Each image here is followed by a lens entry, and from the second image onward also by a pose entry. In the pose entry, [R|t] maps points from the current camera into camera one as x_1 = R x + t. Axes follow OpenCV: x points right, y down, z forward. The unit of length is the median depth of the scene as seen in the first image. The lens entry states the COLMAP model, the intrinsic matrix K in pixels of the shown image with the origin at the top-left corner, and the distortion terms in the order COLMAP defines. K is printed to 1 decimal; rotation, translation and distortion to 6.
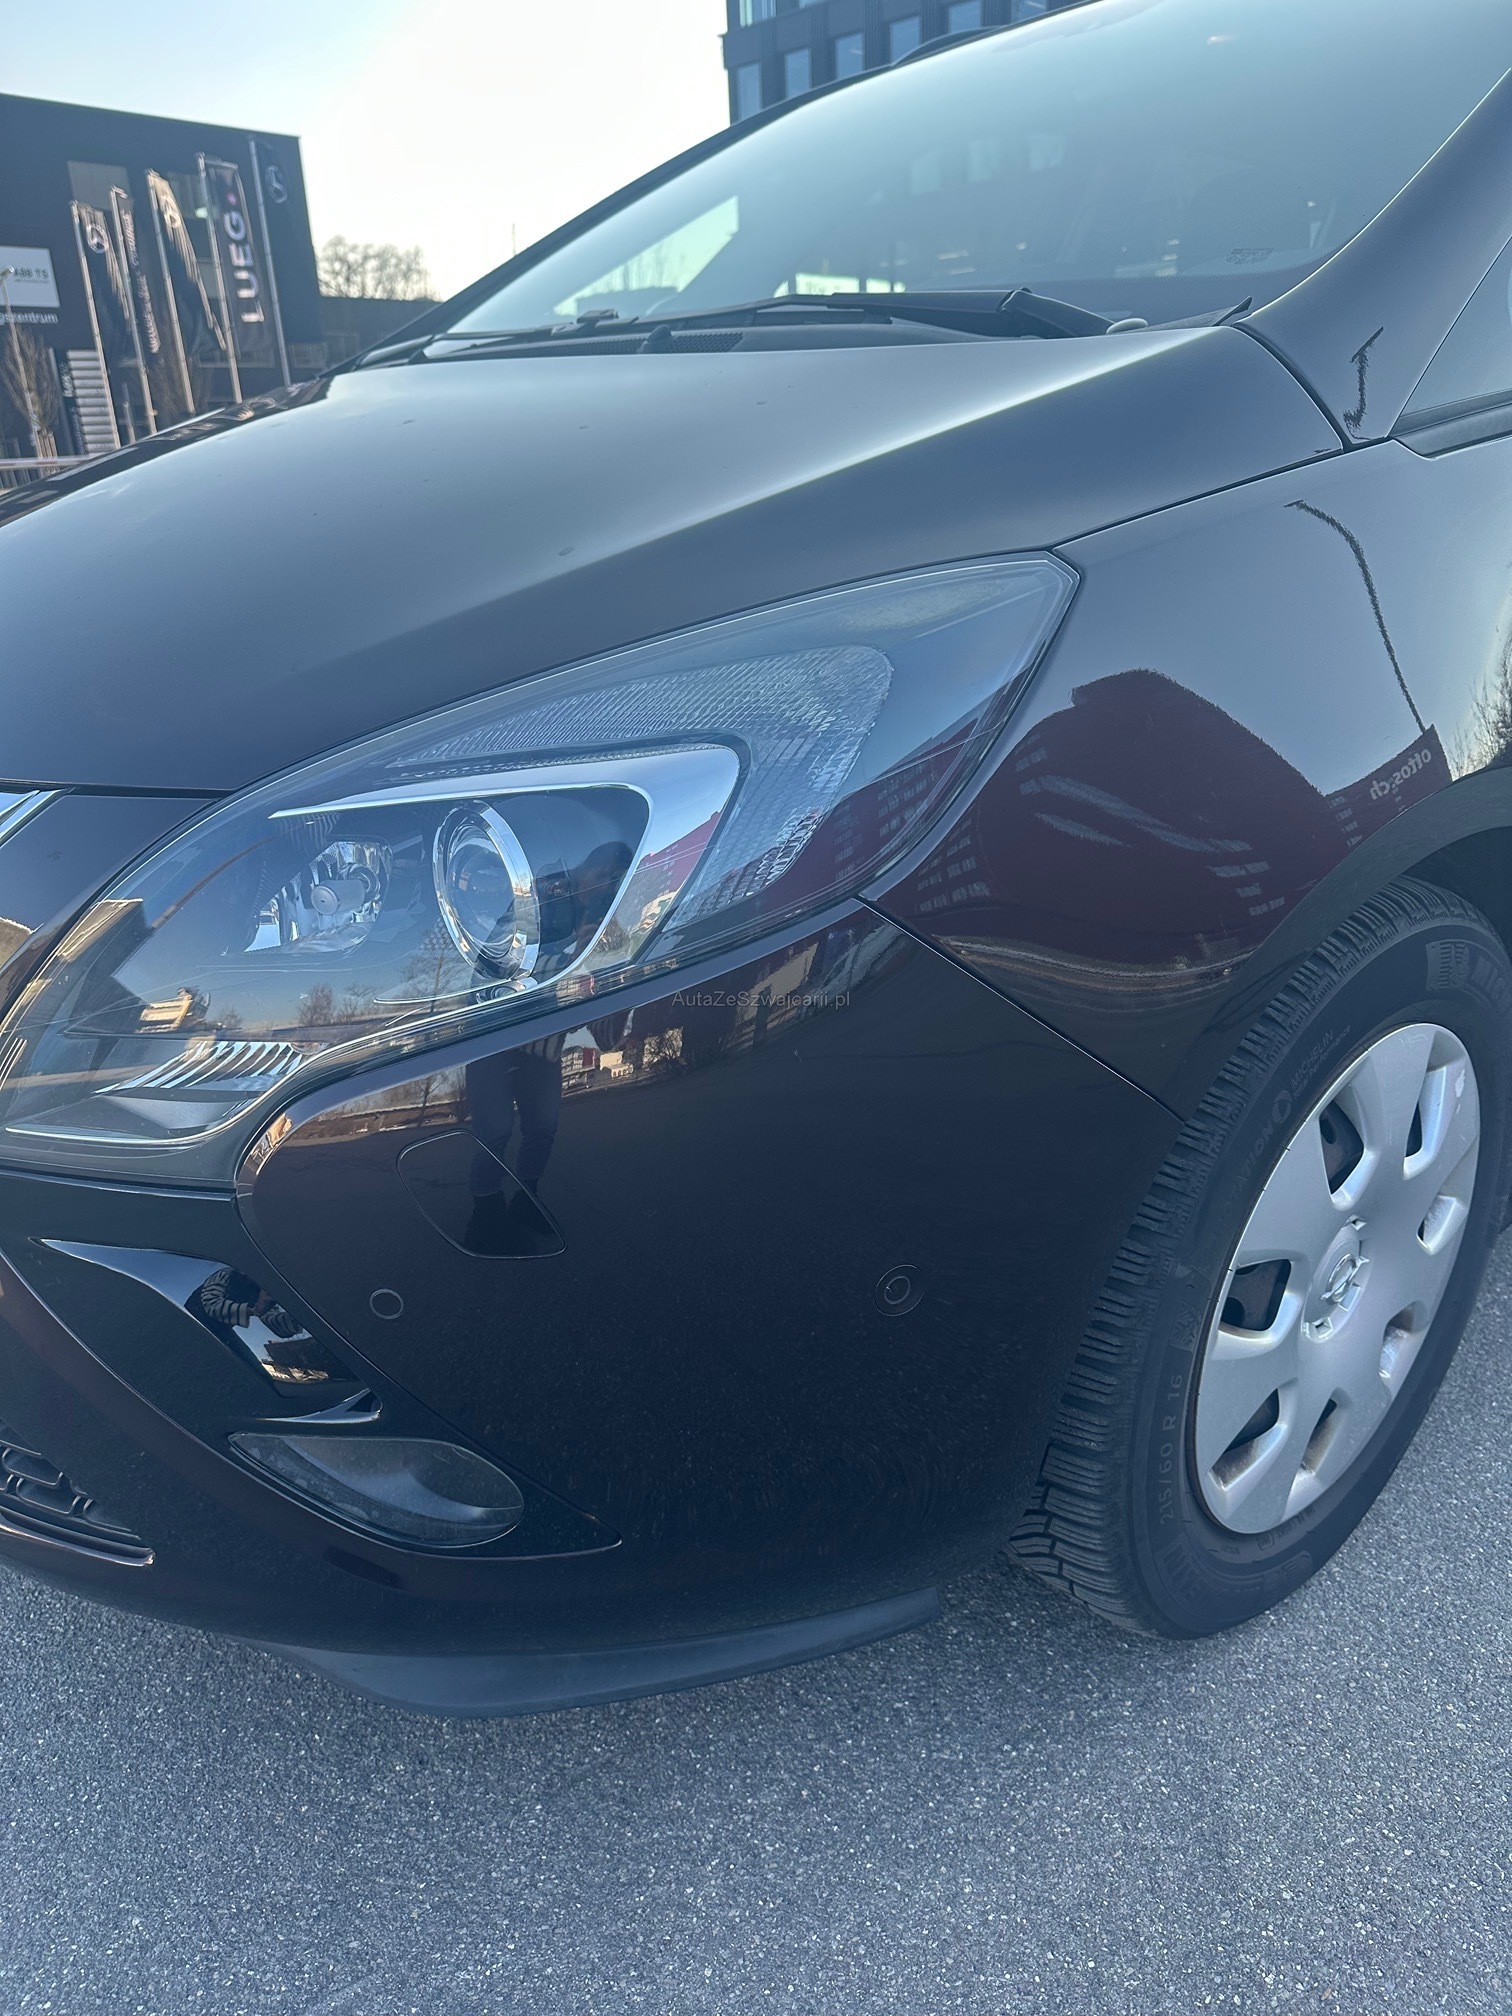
lens RADIAL K [[1426.1, 0, 752.5], [0, 1426.1, 989.0], [0, 0, 1]] dist [0.016104, -0.025975]
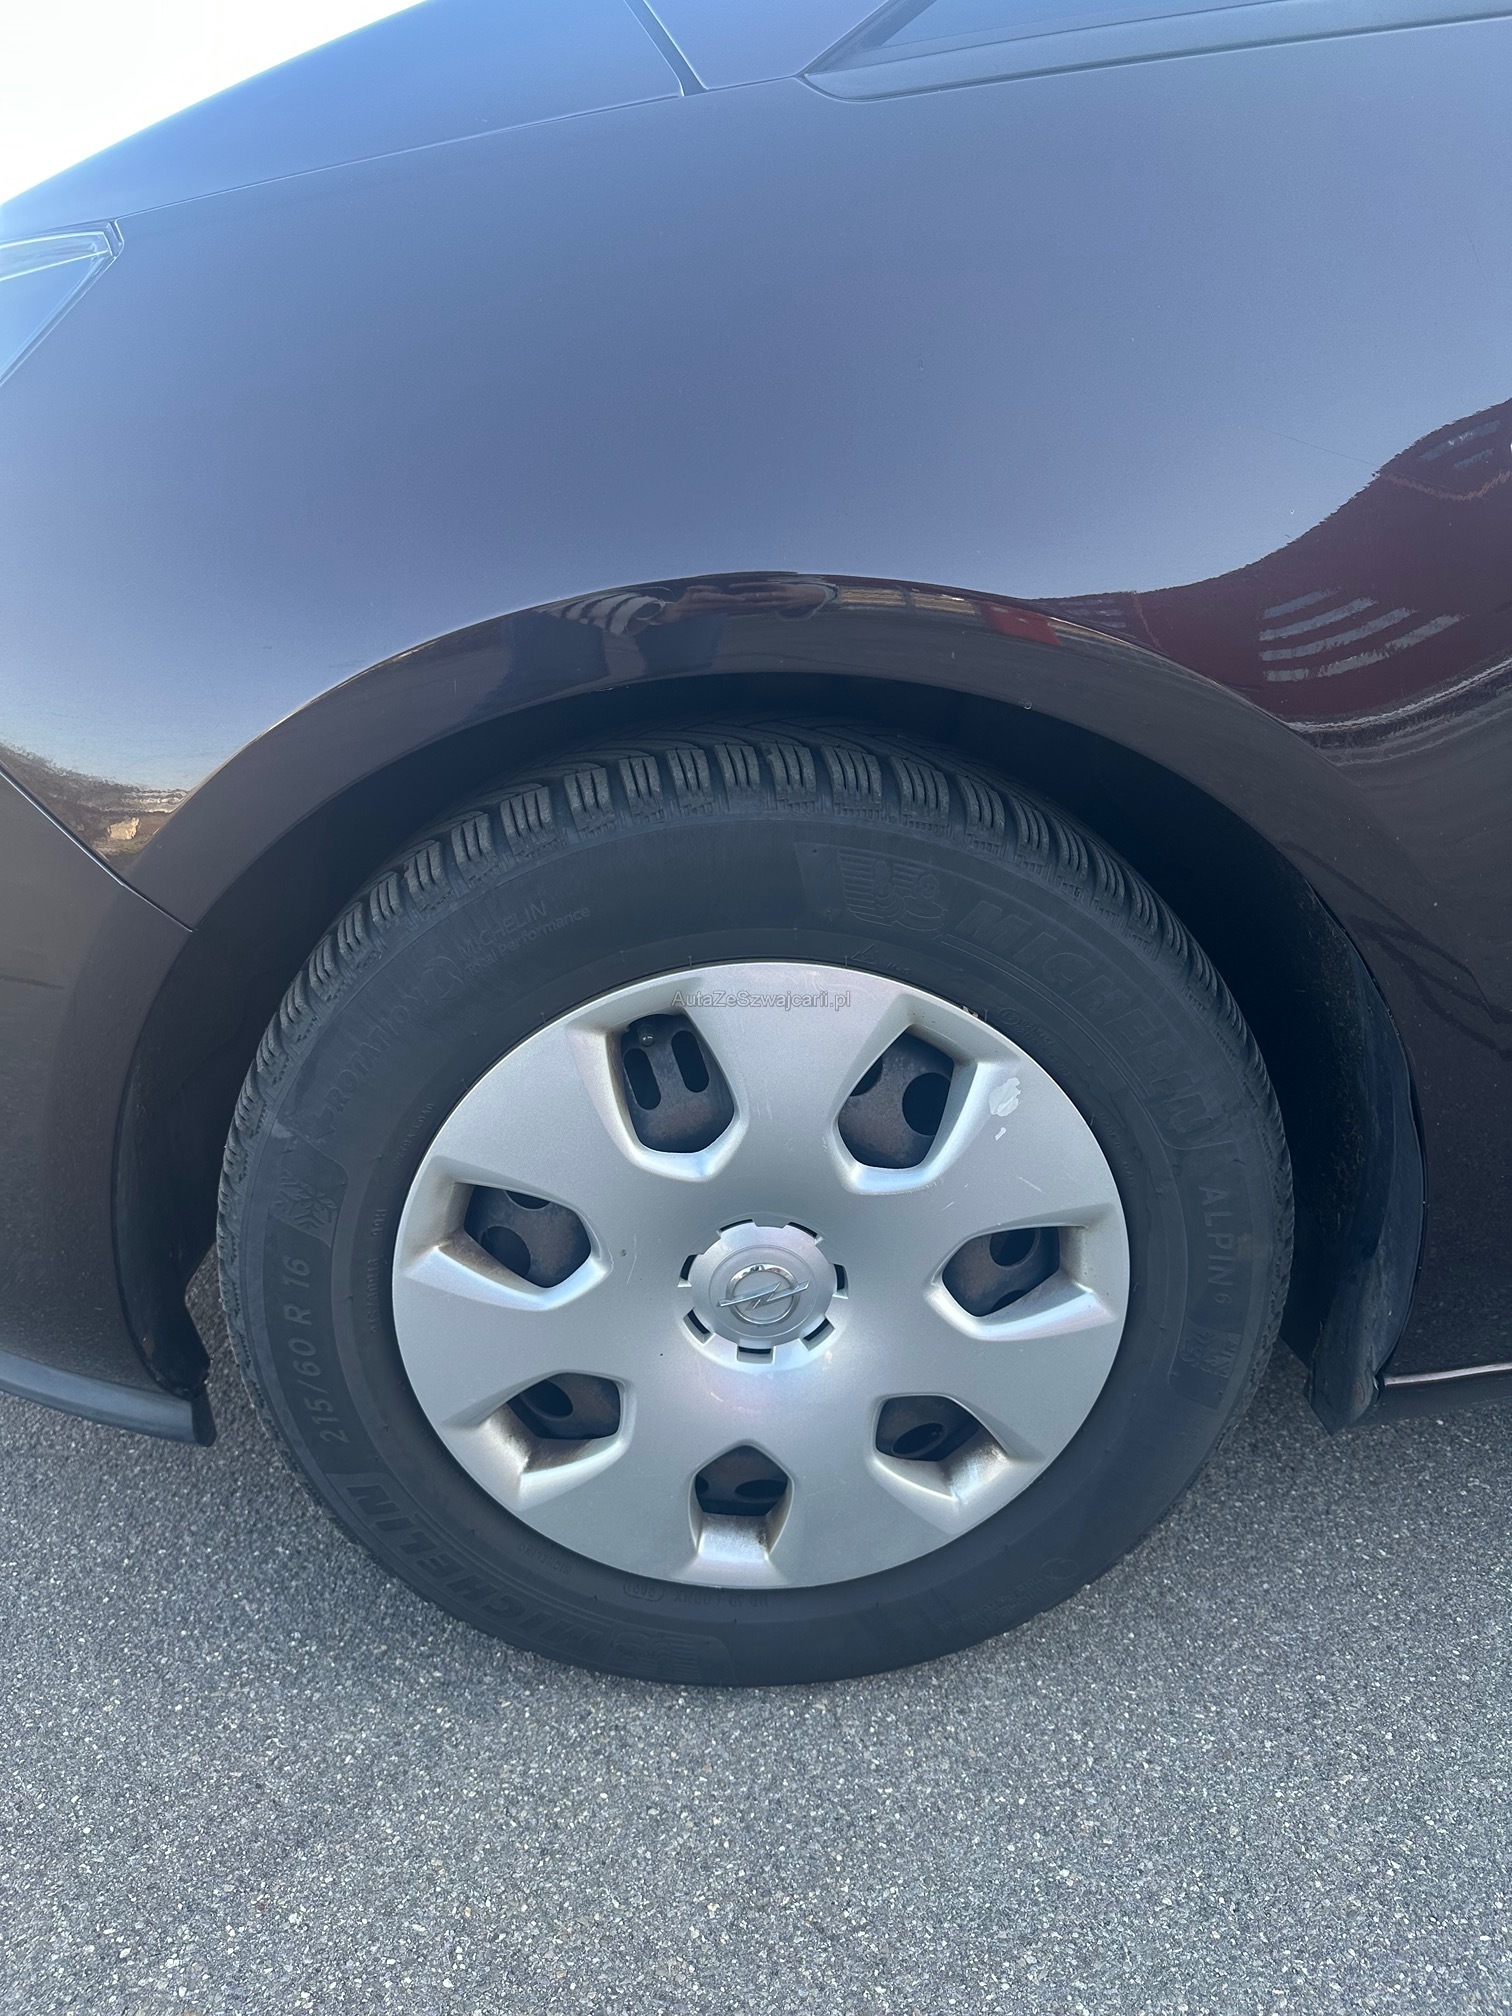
lens RADIAL K [[1426.1, 0, 747.8], [0, 1426.1, 1000.1], [0, 0, 1]] dist [0.016104, -0.025975]
pose [[0.781777, 0.254209, -0.569387, 0.839751], [-0.239141, 0.965535, 0.102730, -0.019802], [0.575879, 0.055852, 0.815625, 0.415990]]
